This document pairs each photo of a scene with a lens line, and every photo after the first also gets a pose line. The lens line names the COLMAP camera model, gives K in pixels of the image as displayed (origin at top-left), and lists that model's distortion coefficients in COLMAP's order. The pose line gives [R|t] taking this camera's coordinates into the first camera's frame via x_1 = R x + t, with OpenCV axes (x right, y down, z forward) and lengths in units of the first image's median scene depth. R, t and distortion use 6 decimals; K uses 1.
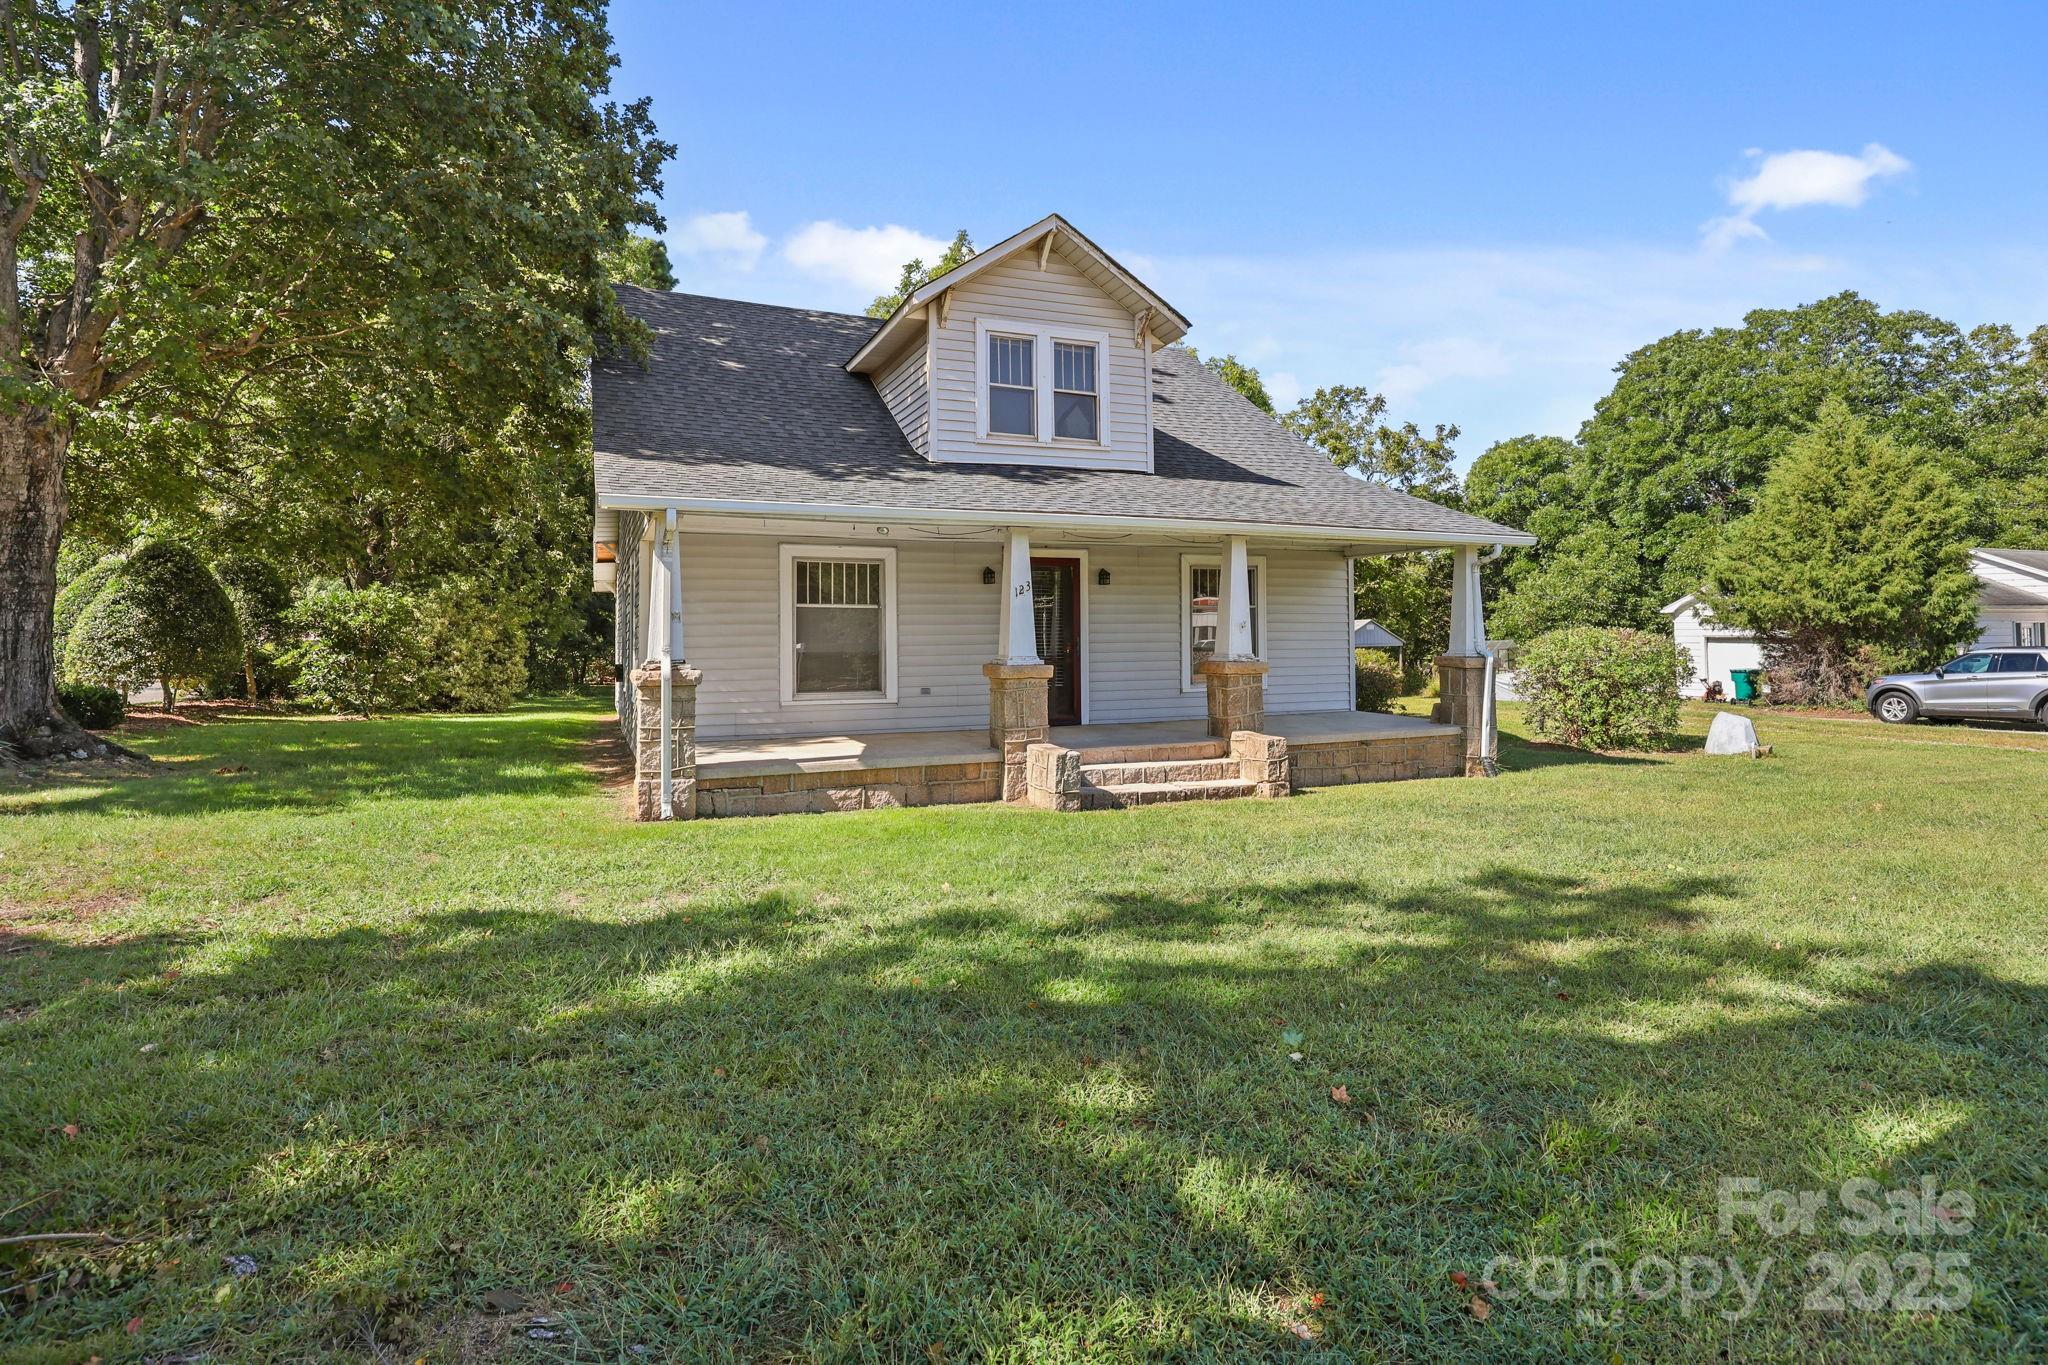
lens RADIAL K [[828.1, 0, 1028.1], [0, 828.1, 660.8], [0, 0, 1]] dist [-0.001410, -0.000054]
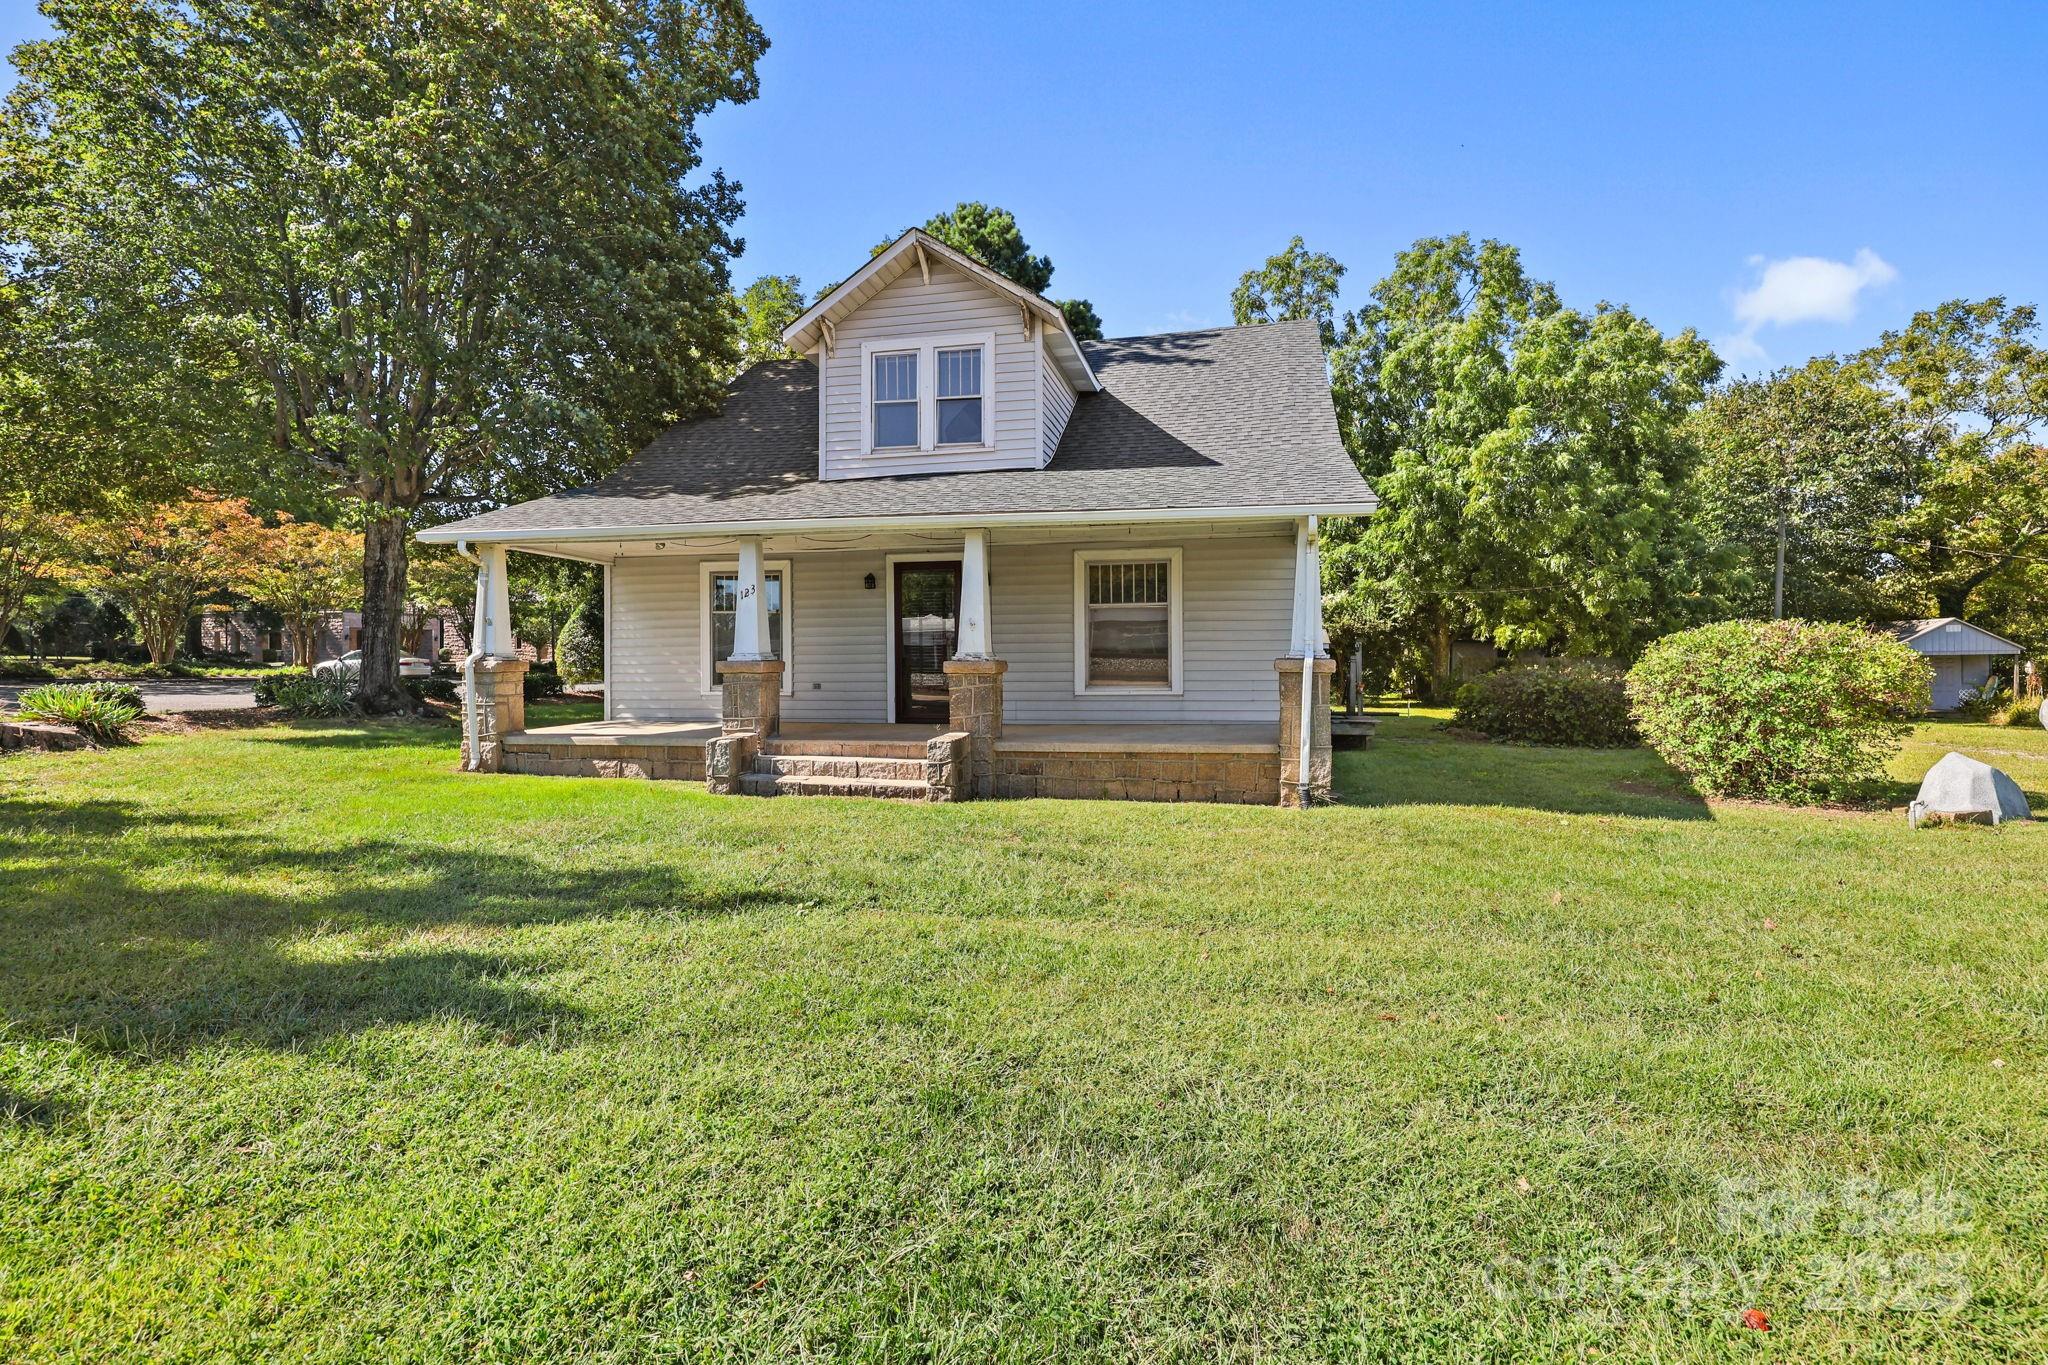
lens RADIAL K [[795.5, 0, 1024.6], [0, 795.5, 667.0], [0, 0, 1]] dist [0.023842, -0.000007]
pose [[0.885089, 0.018968, -0.465035, 0.623786], [-0.011657, 0.999759, 0.018591, -0.009588], [0.465275, -0.011034, 0.885097, 0.164010]]
